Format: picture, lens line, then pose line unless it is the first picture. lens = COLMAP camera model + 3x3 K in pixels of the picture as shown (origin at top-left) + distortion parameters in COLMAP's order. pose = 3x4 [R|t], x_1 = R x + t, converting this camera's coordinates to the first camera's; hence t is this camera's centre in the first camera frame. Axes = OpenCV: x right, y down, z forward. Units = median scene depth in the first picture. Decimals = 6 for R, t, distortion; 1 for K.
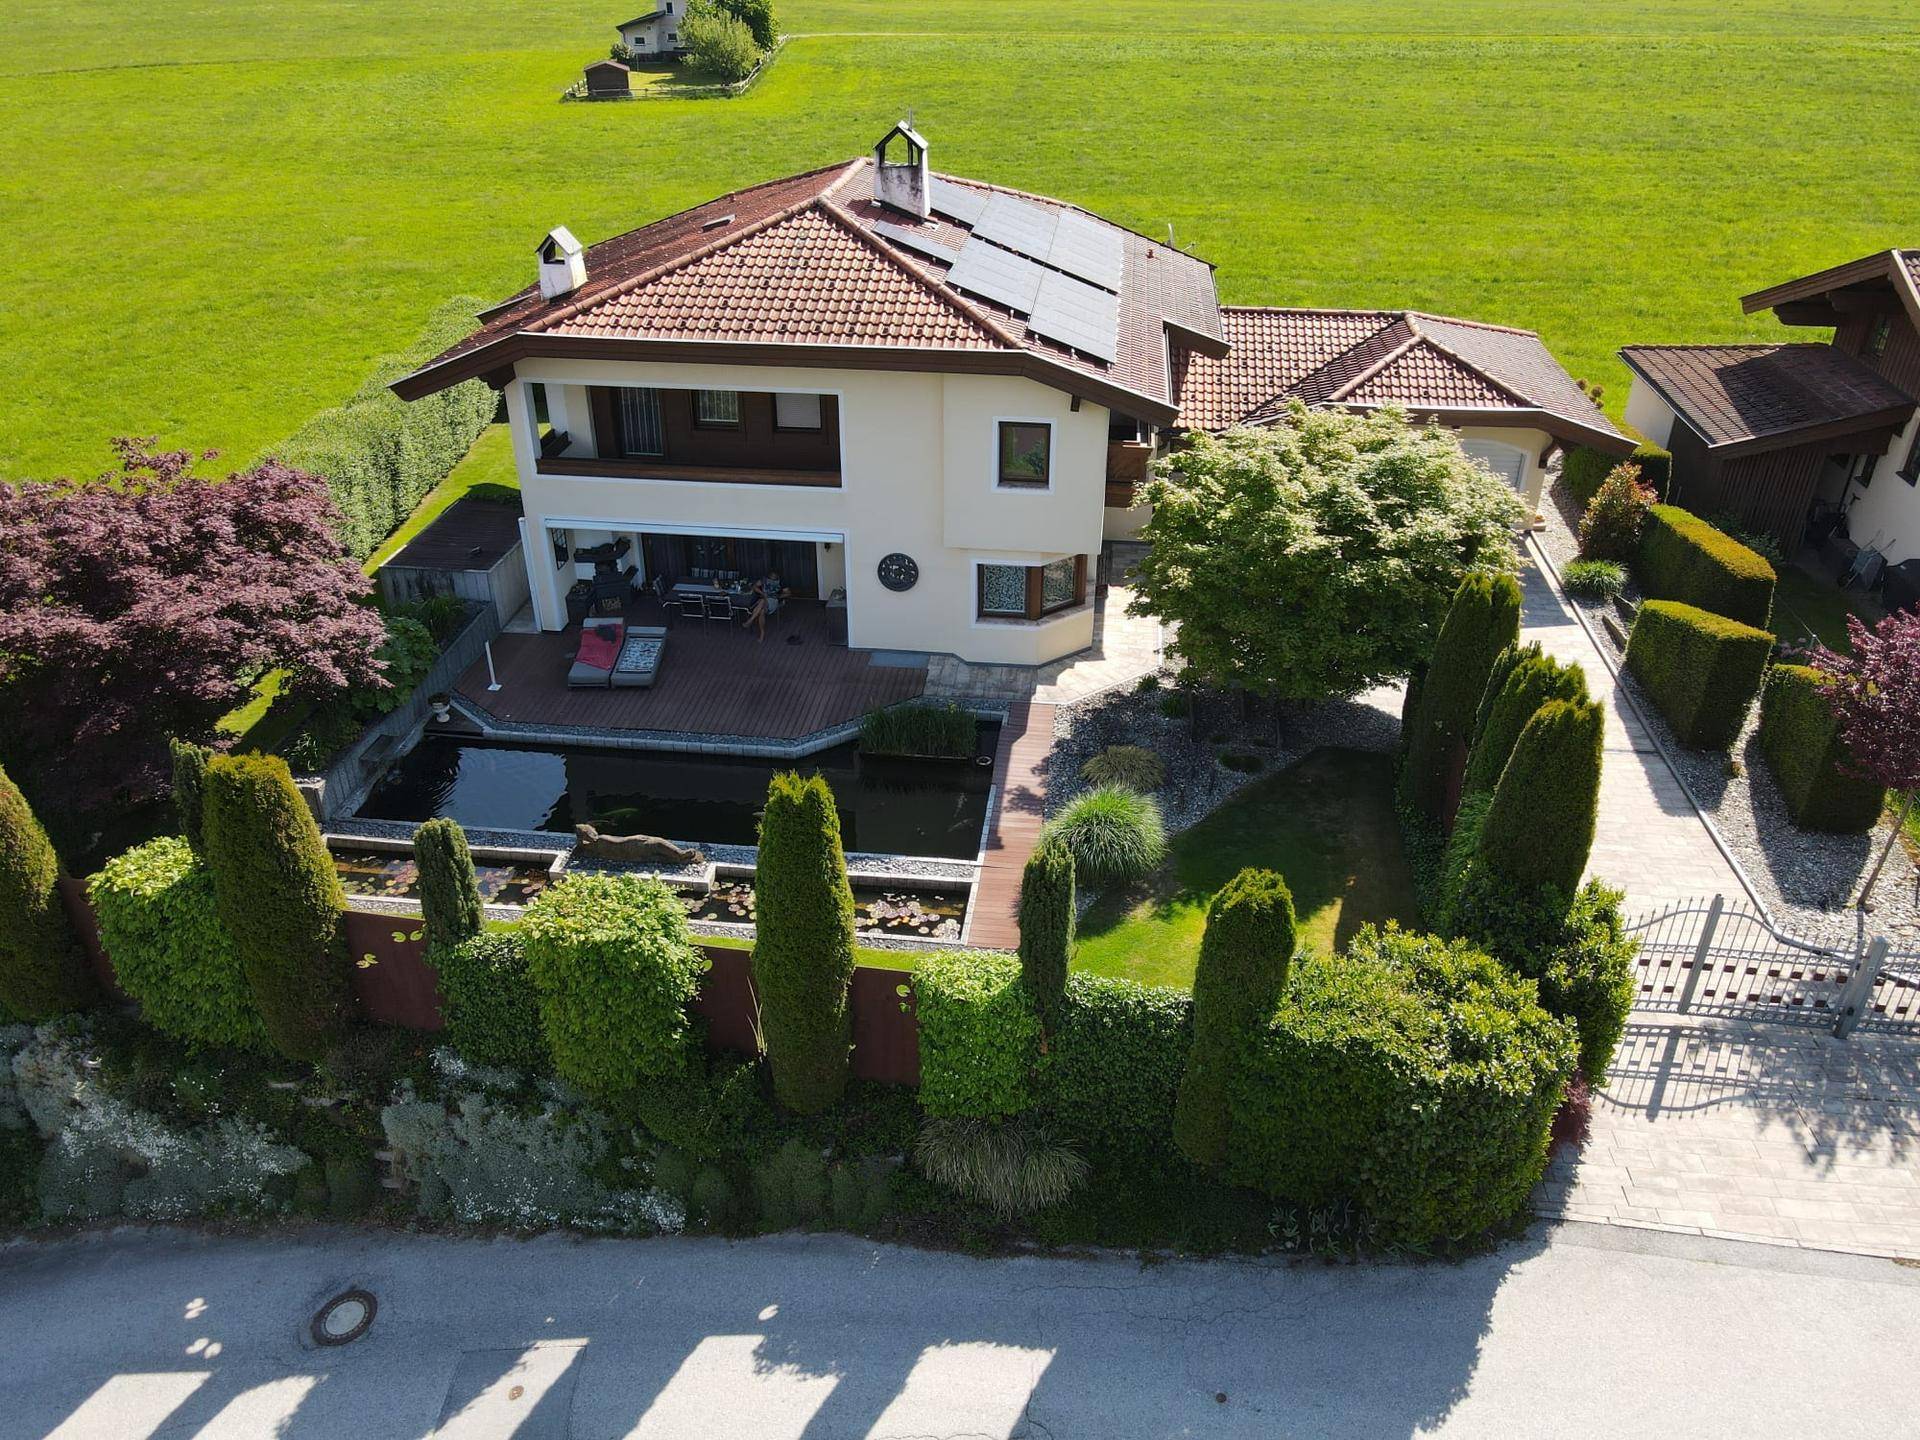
lens RADIAL K [[1406.7, 0, 927.7], [0, 1406.7, 678.1], [0, 0, 1]] dist [0.009354, 0.012335]
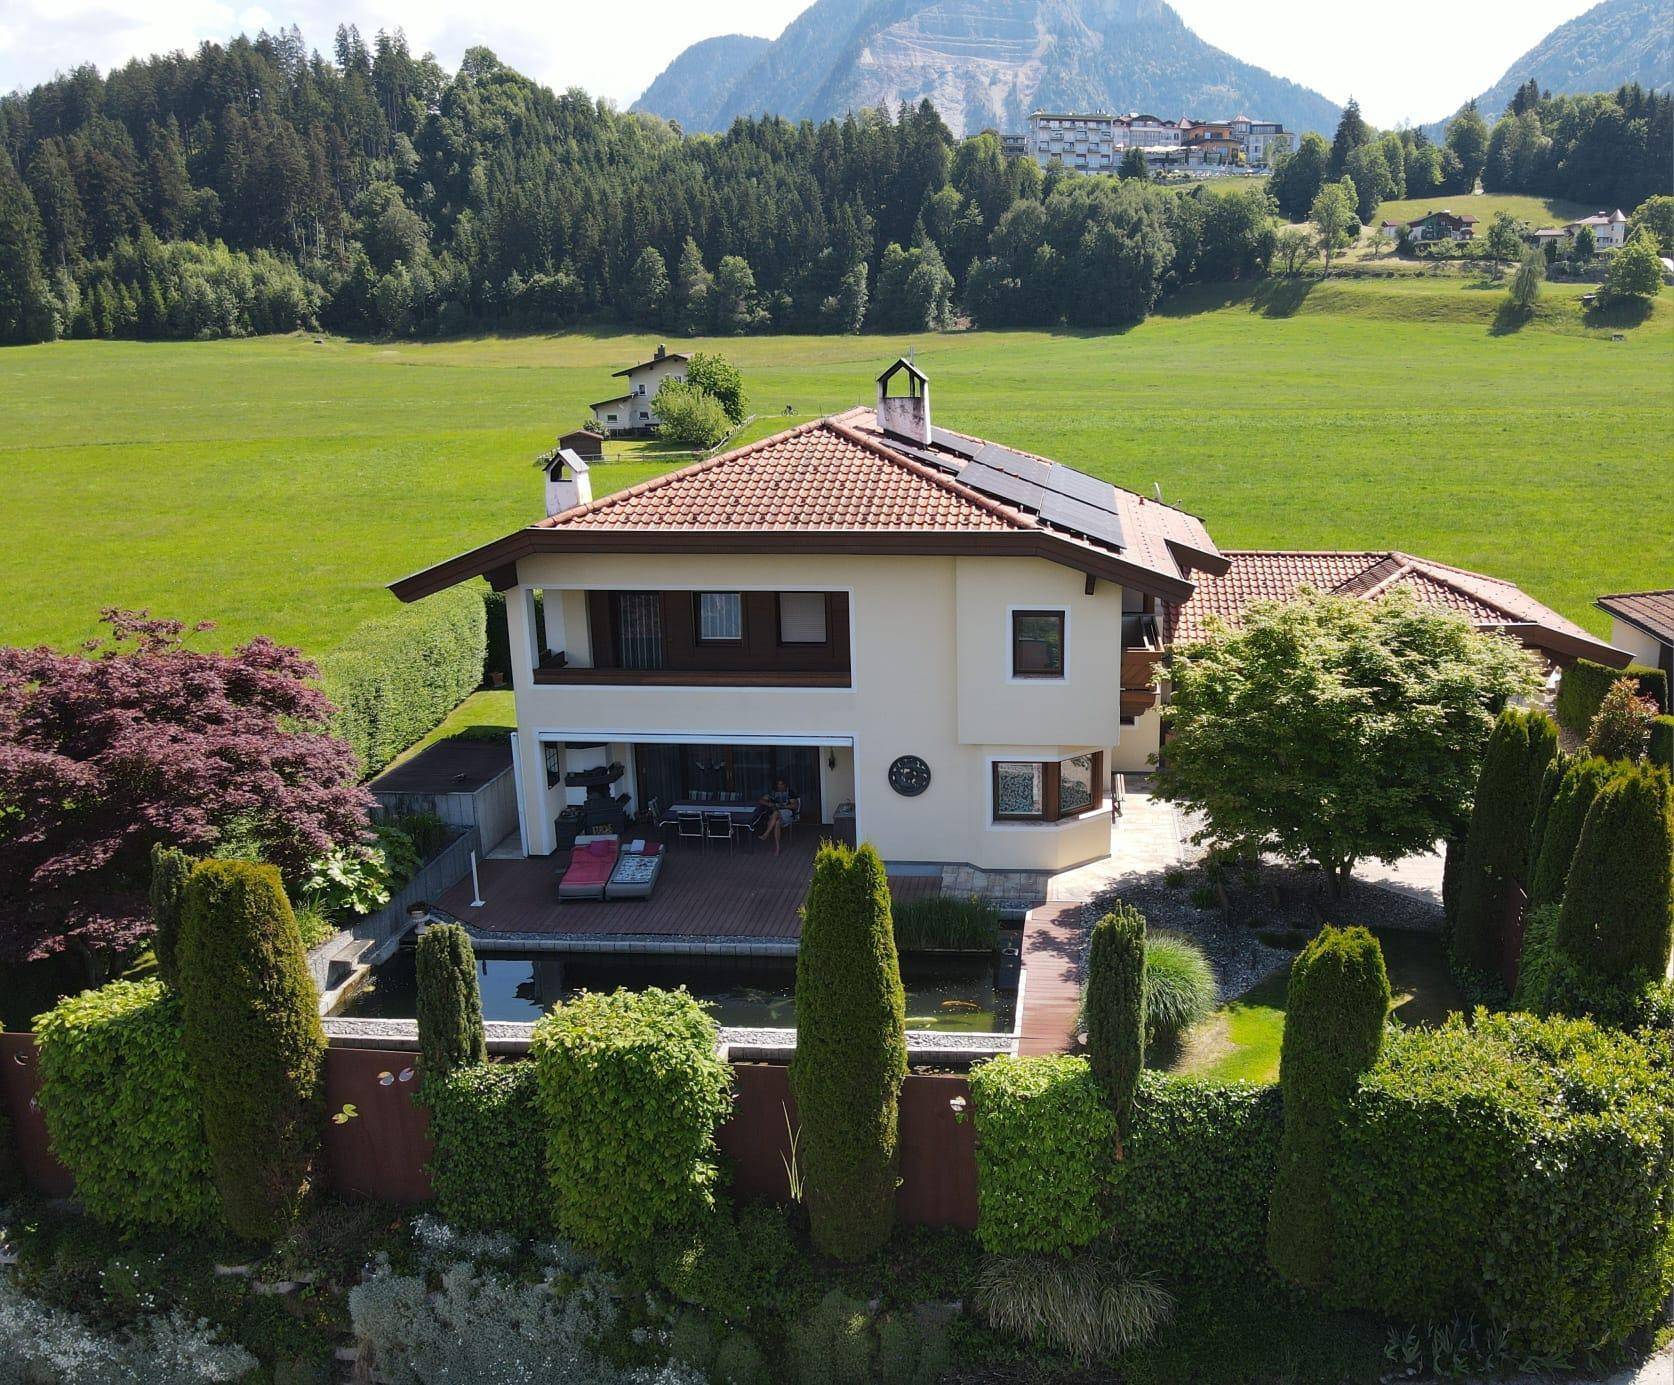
lens RADIAL K [[1465.9, 0, 947.5], [0, 1465.9, 777.2], [0, 0, 1]] dist [0.006093, 0.016637]
pose [[0.998380, -0.013938, 0.055171, -0.054773], [0.027067, 0.969156, -0.244956, 0.187343], [-0.050055, 0.246052, 0.967963, 0.028704]]
